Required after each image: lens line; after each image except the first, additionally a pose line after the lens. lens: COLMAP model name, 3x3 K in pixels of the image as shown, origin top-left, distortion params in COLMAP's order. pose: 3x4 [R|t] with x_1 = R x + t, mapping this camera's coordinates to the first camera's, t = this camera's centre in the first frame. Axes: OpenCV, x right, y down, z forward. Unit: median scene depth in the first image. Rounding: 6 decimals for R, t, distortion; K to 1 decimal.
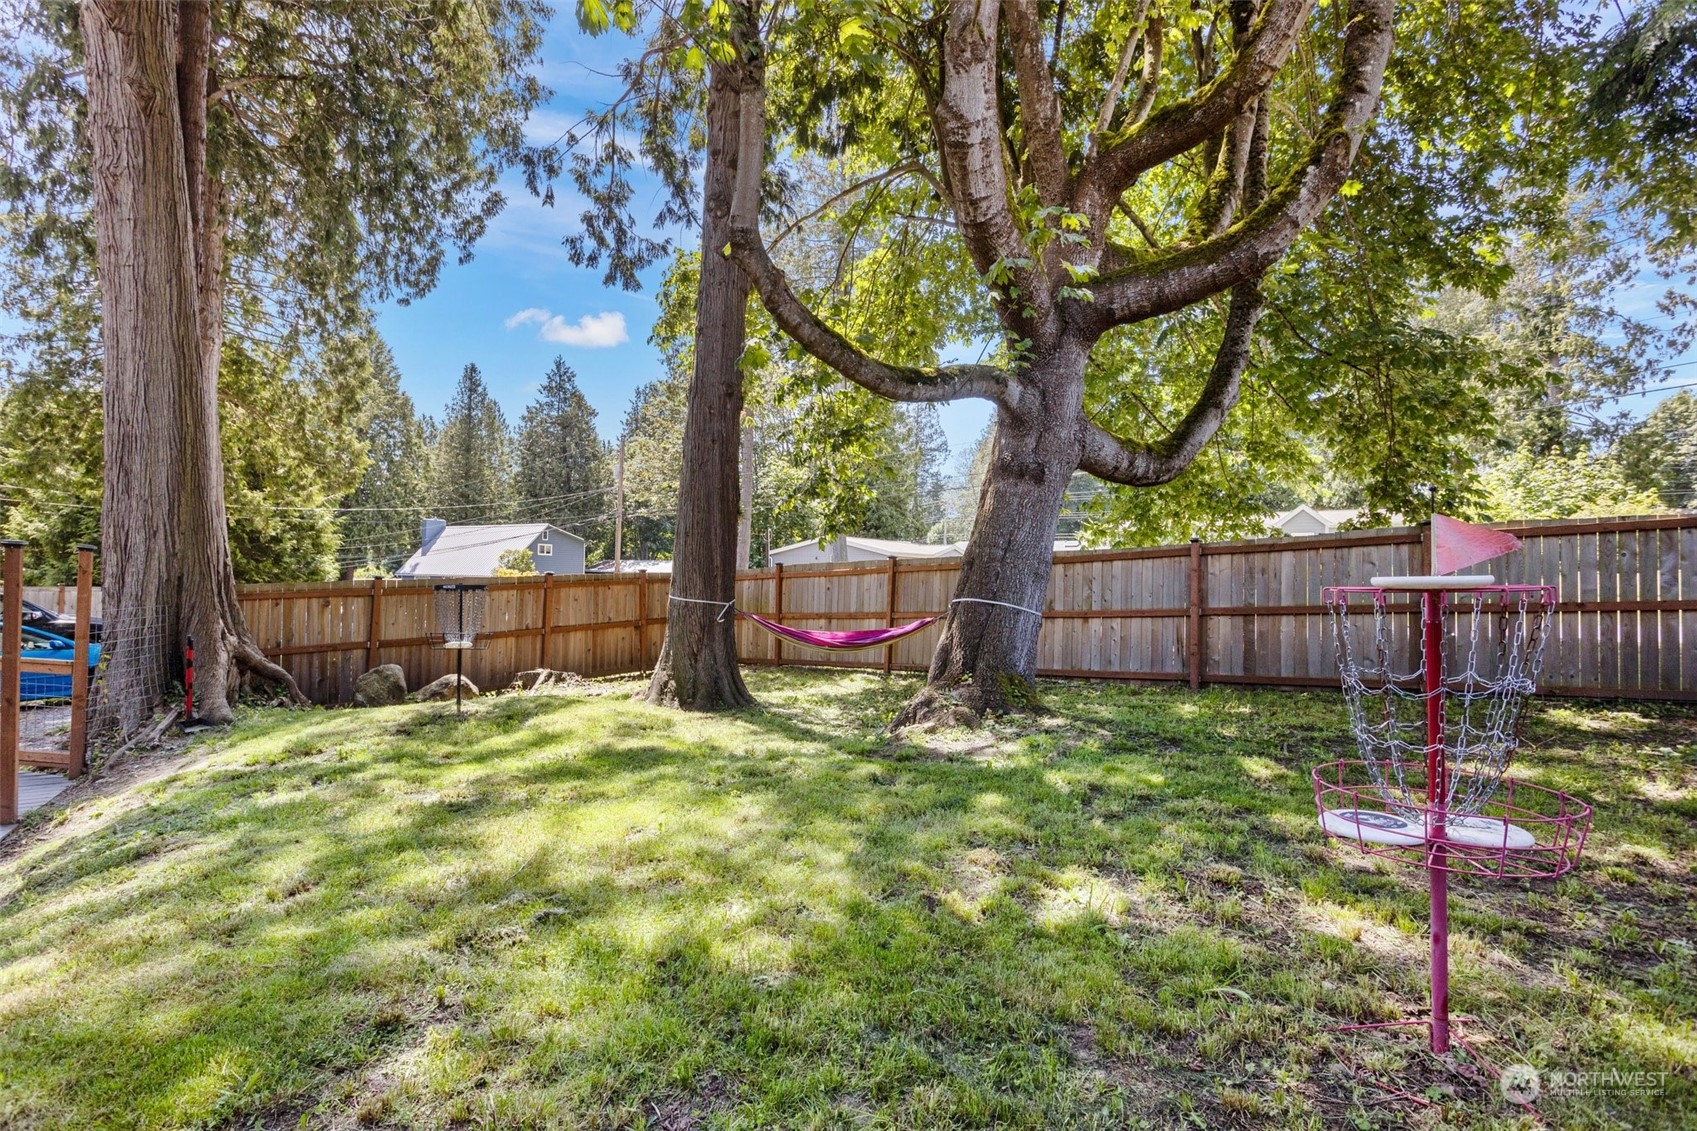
lens RADIAL K [[816.9, 0, 848.5], [0, 816.9, 565.5], [0, 0, 1]] dist [-0.004733, -0.000502]
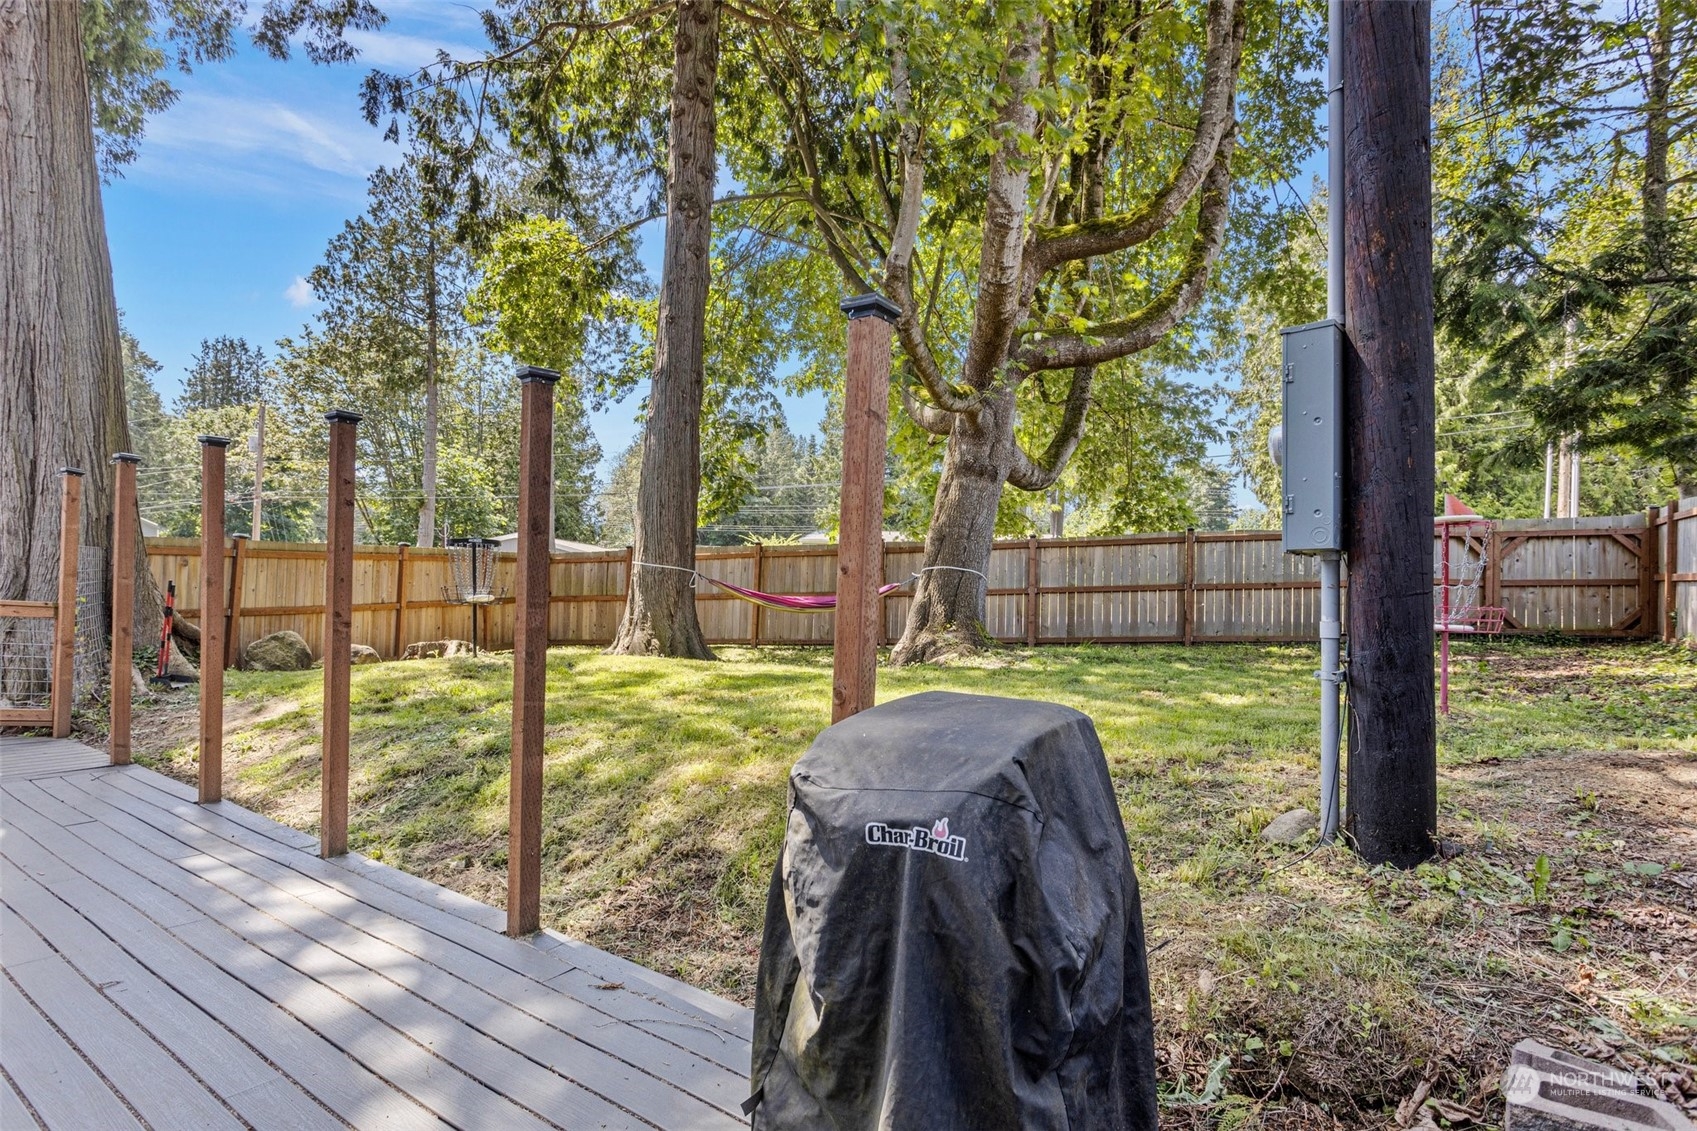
lens RADIAL K [[831.4, 0, 849.8], [0, 831.4, 586.6], [0, 0, 1]] dist [-0.004503, -0.000055]
pose [[0.911829, 0.025332, 0.409788, -0.416214], [-0.029627, 0.999552, 0.004134, 0.056508], [-0.409500, -0.015911, 0.912172, -0.108899]]
